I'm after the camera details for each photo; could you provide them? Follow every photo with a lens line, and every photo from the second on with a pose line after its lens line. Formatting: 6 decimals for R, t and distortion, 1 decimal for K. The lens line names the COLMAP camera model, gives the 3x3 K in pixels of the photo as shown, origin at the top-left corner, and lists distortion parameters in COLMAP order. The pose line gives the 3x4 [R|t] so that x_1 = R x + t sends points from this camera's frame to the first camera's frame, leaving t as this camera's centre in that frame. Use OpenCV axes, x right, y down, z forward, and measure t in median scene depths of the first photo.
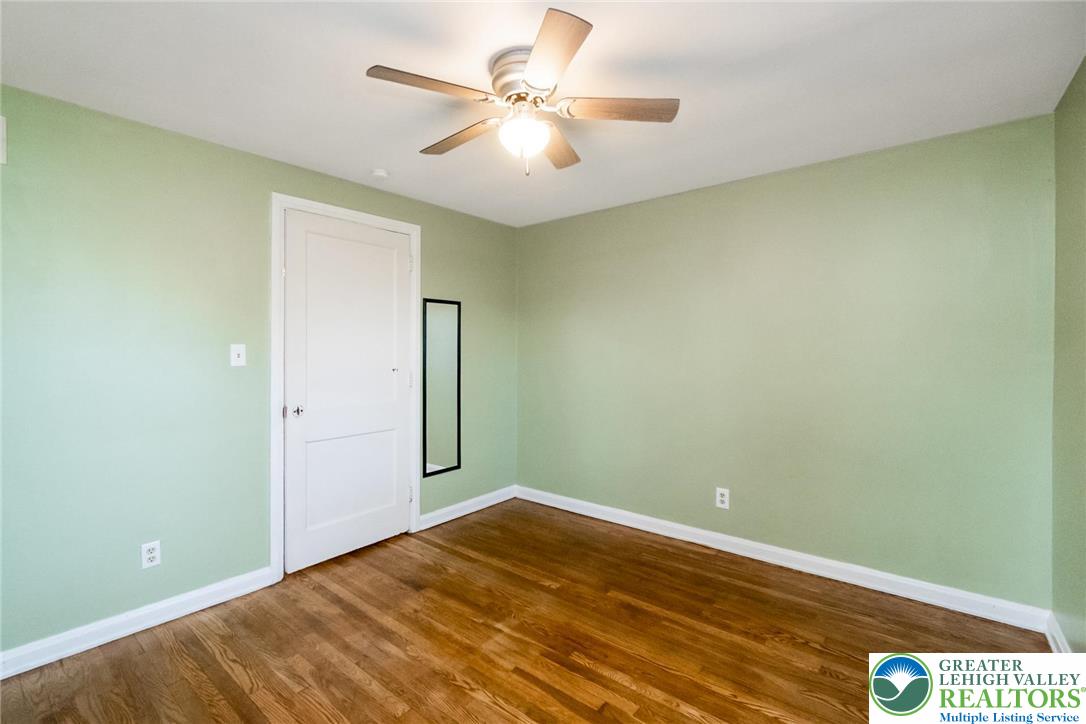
lens RADIAL K [[488.3, 0, 541.8], [0, 488.3, 339.8], [0, 0, 1]] dist [-0.015977, 0.000605]
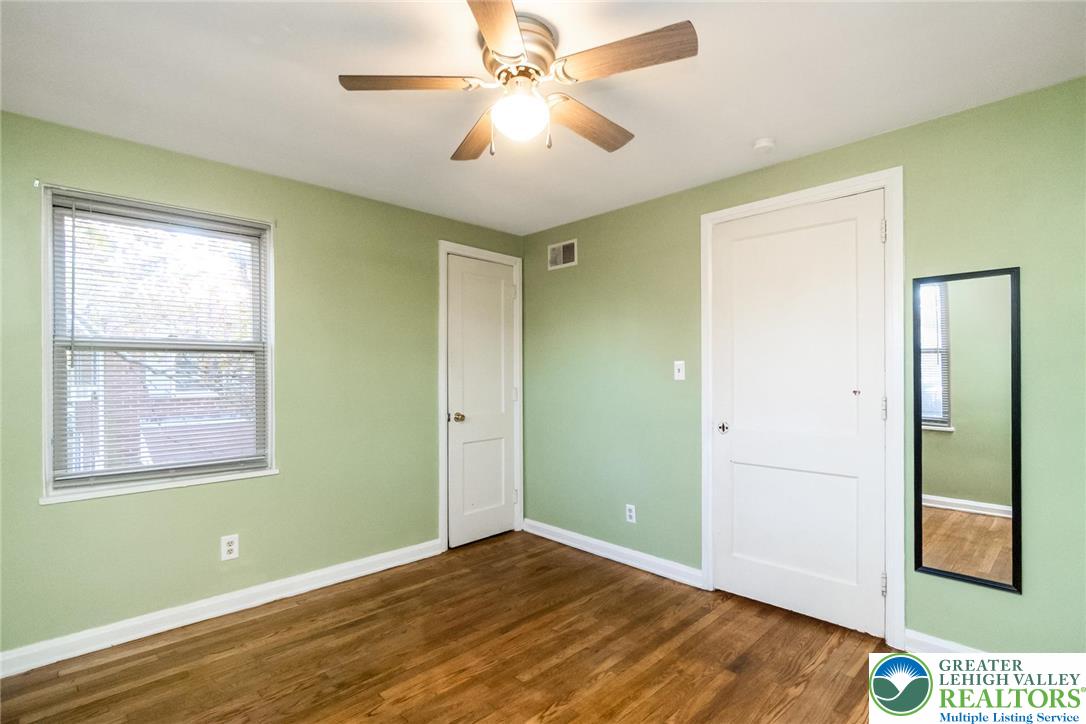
lens RADIAL K [[516.9, 0, 540.8], [0, 516.9, 365.7], [0, 0, 1]] dist [-0.003045, -0.000704]
pose [[-0.110351, -0.008025, -0.993860, 0.720035], [0.014226, 0.999852, -0.009653, 0.023824], [0.993791, -0.015204, -0.110220, 0.911299]]
